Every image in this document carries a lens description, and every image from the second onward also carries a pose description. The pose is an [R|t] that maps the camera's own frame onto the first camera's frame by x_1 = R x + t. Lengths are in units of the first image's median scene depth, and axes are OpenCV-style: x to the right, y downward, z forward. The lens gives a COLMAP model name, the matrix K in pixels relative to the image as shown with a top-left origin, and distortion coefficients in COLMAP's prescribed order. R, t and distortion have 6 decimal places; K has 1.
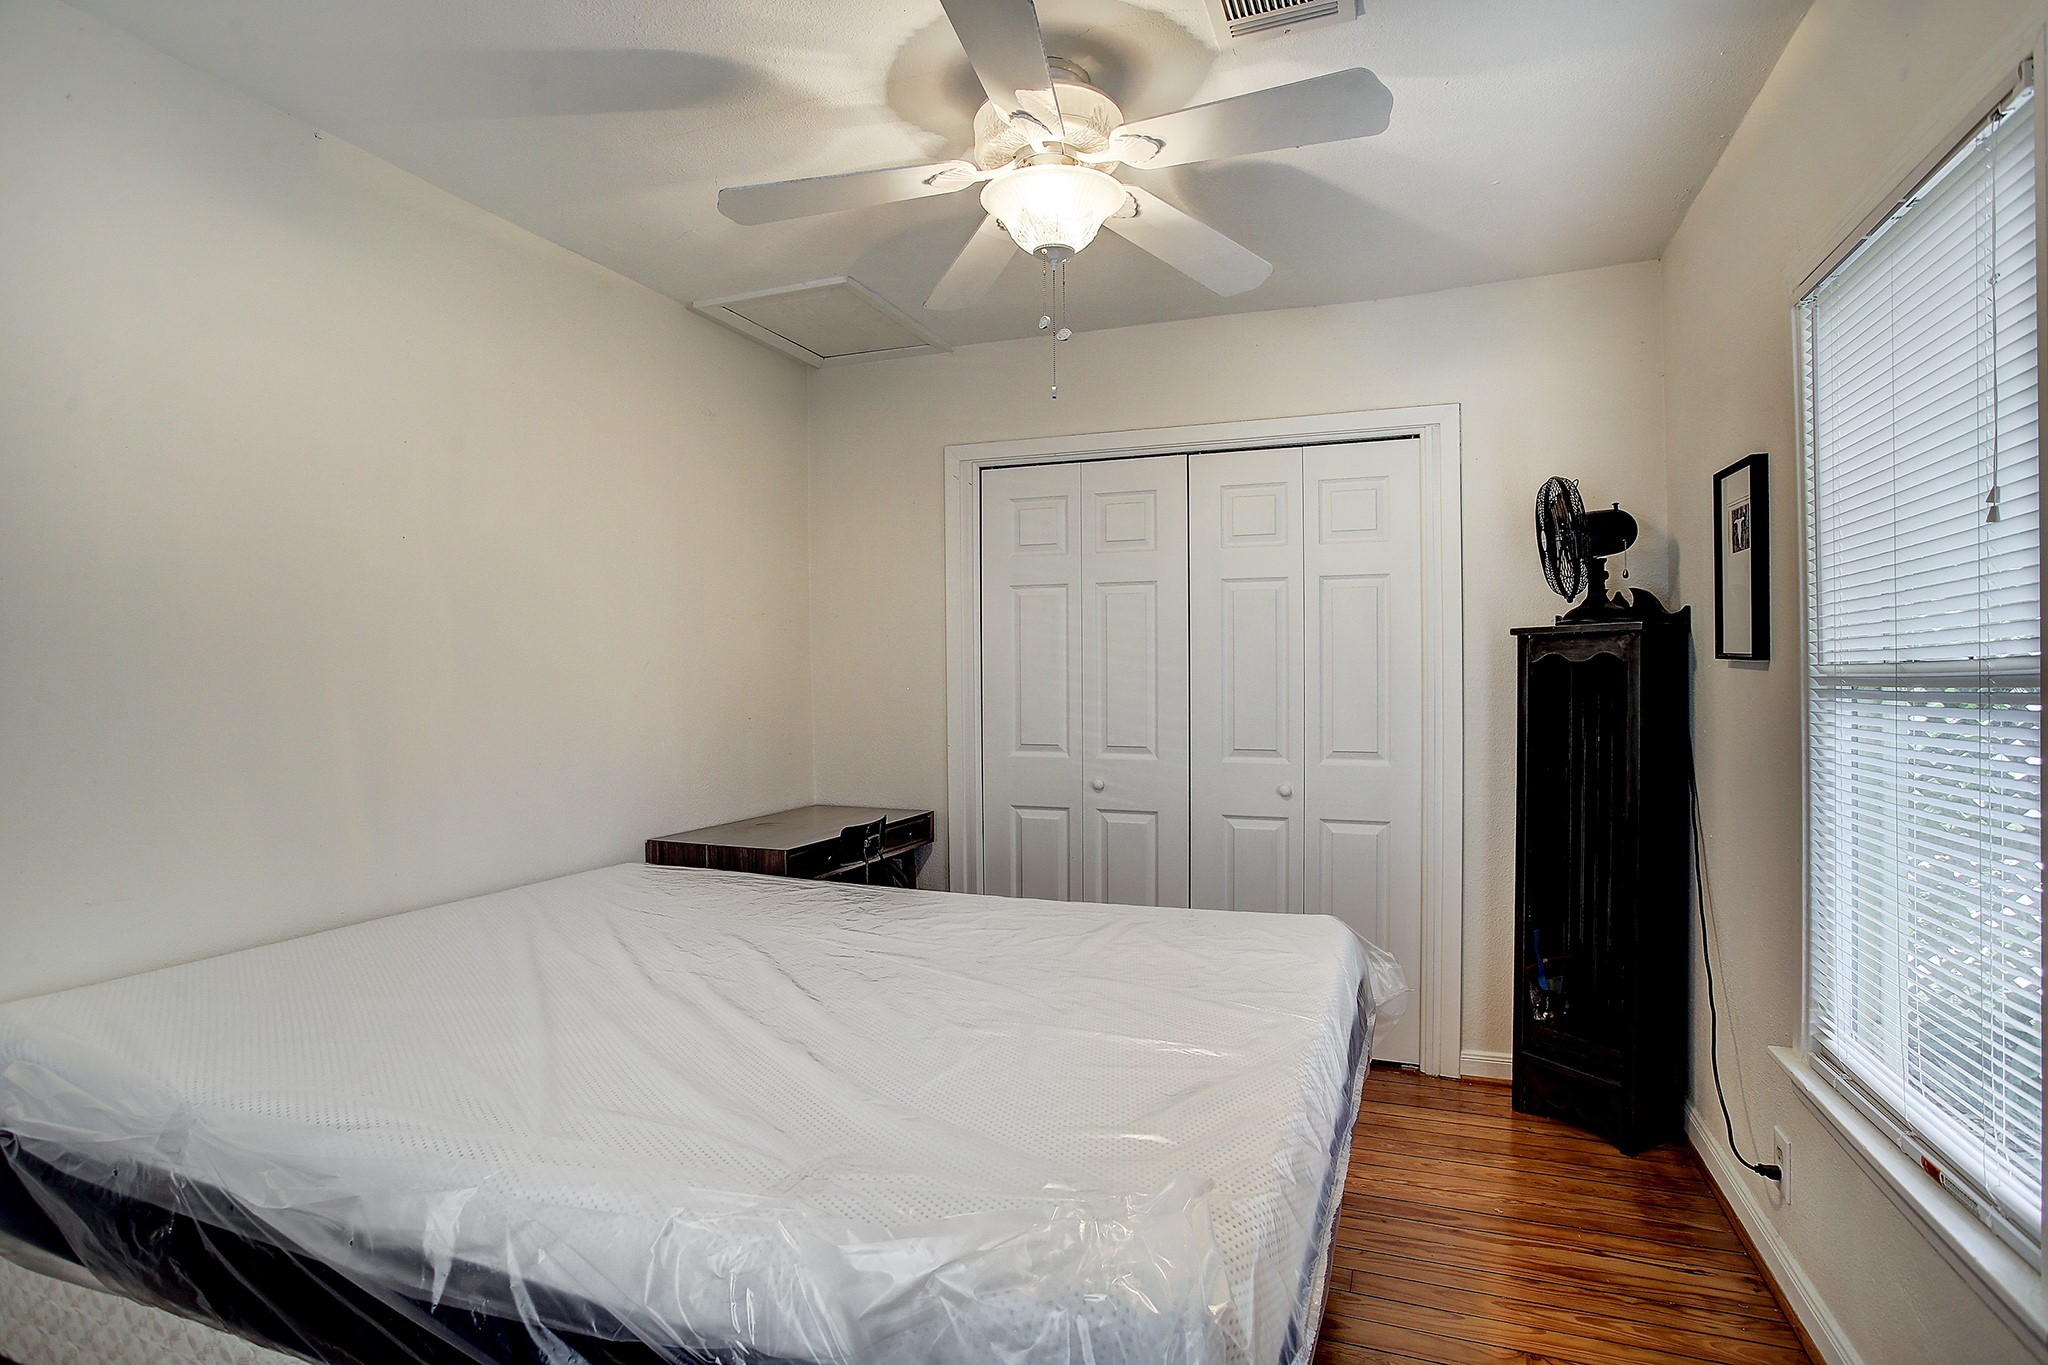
lens RADIAL K [[1100.8, 0, 1024.0], [0, 1100.8, 682.5], [0, 0, 1]] dist [-0.002390, -0.000020]
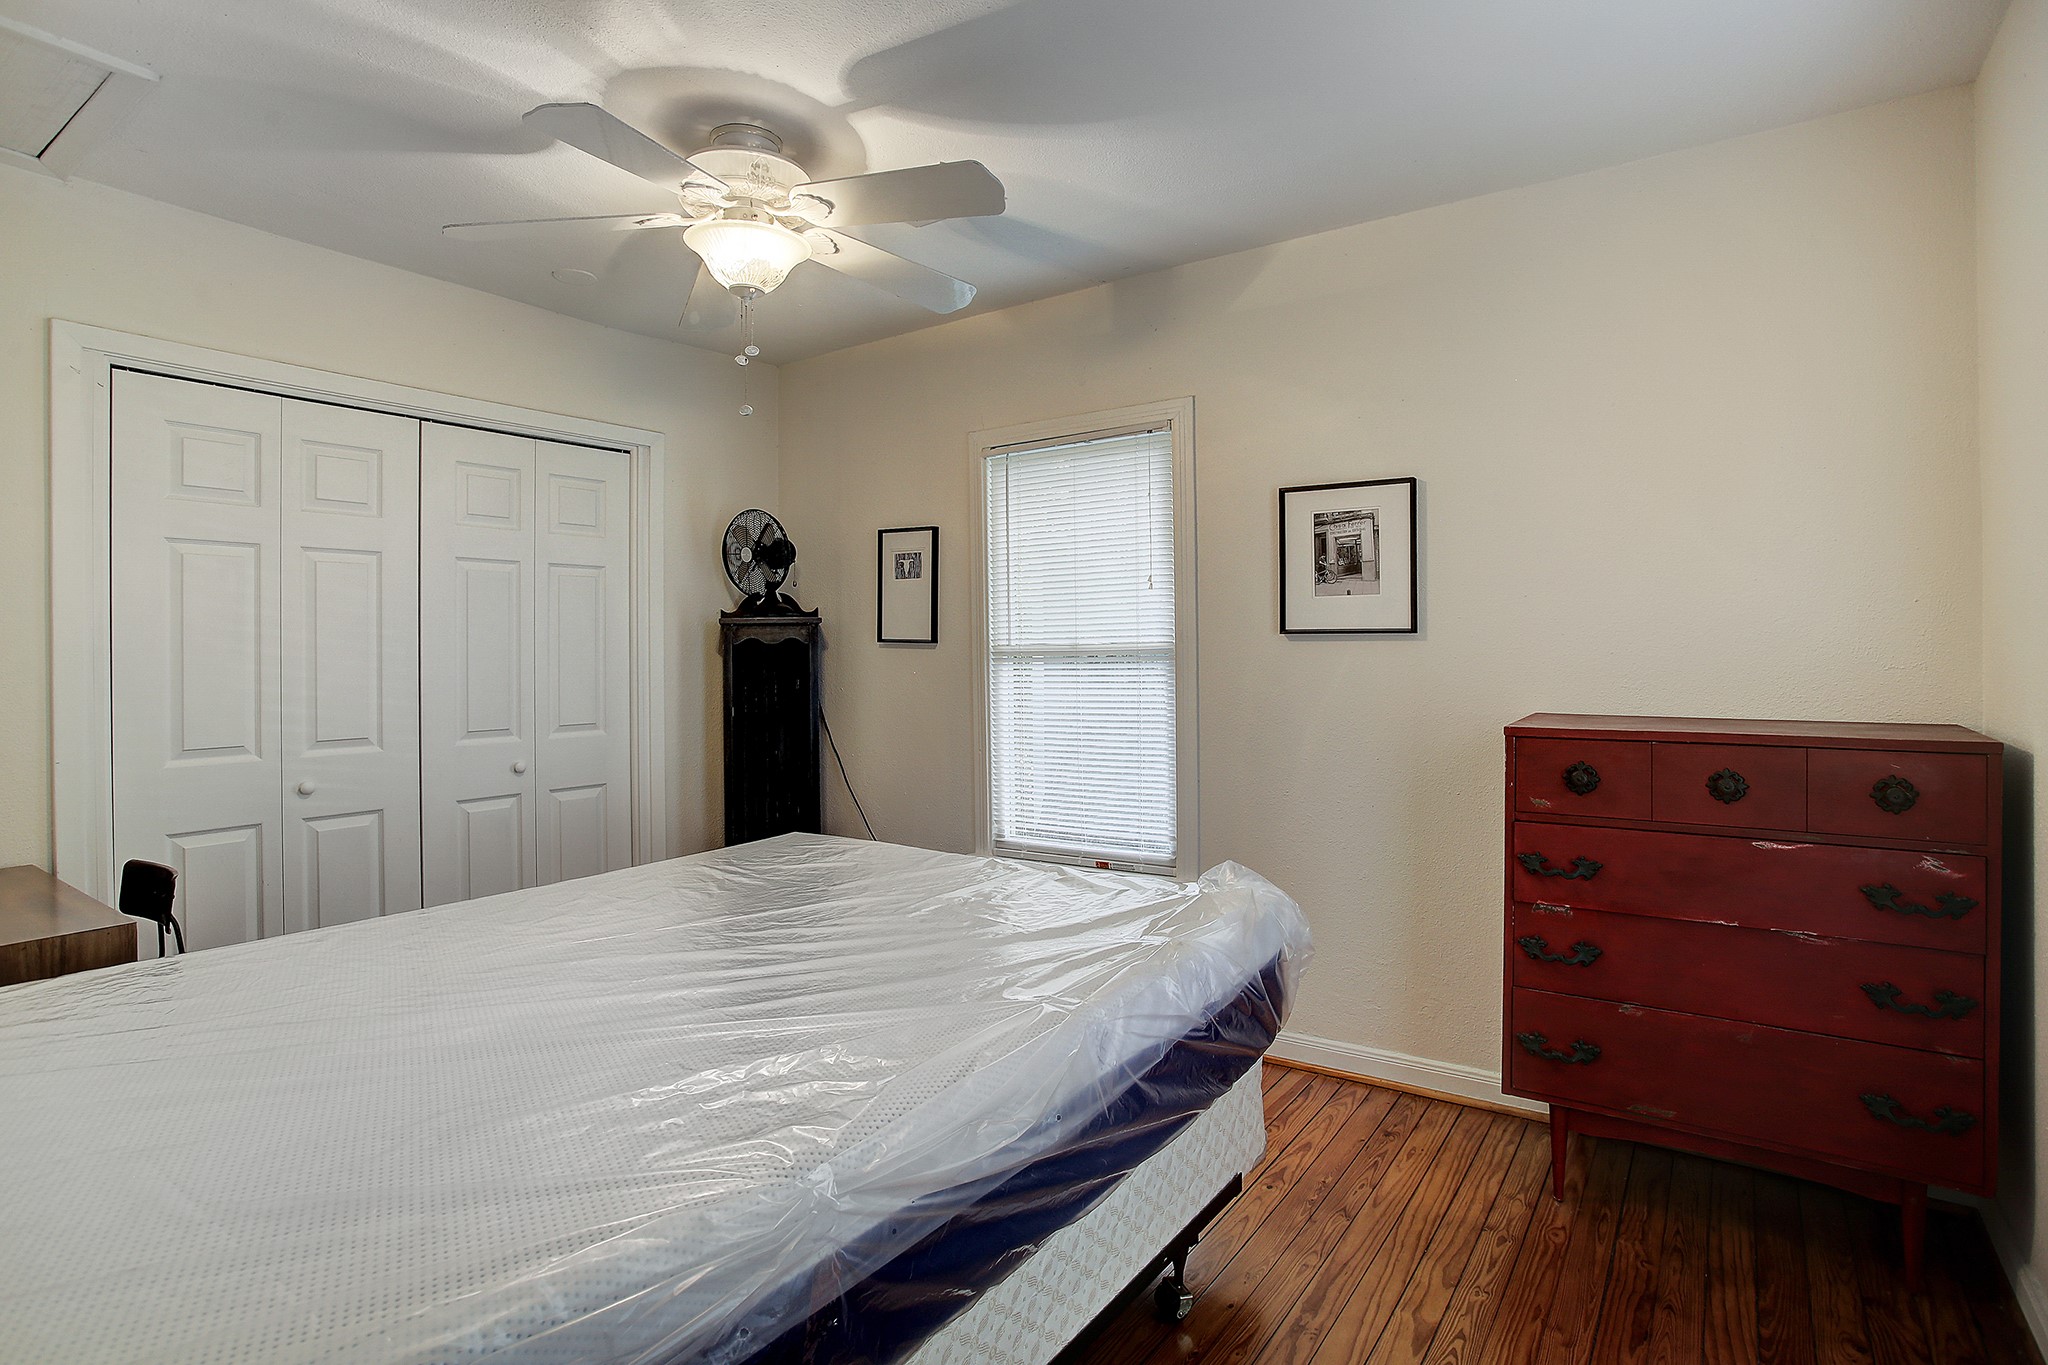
lens RADIAL K [[1032.7, 0, 1023.1], [0, 1032.7, 650.9], [0, 0, 1]] dist [0.027725, 0.000251]
pose [[0.288211, 0.000794, 0.957567, -0.558674], [0.016455, 0.999848, -0.005781, 0.002454], [-0.957426, 0.017423, 0.288154, 0.263734]]
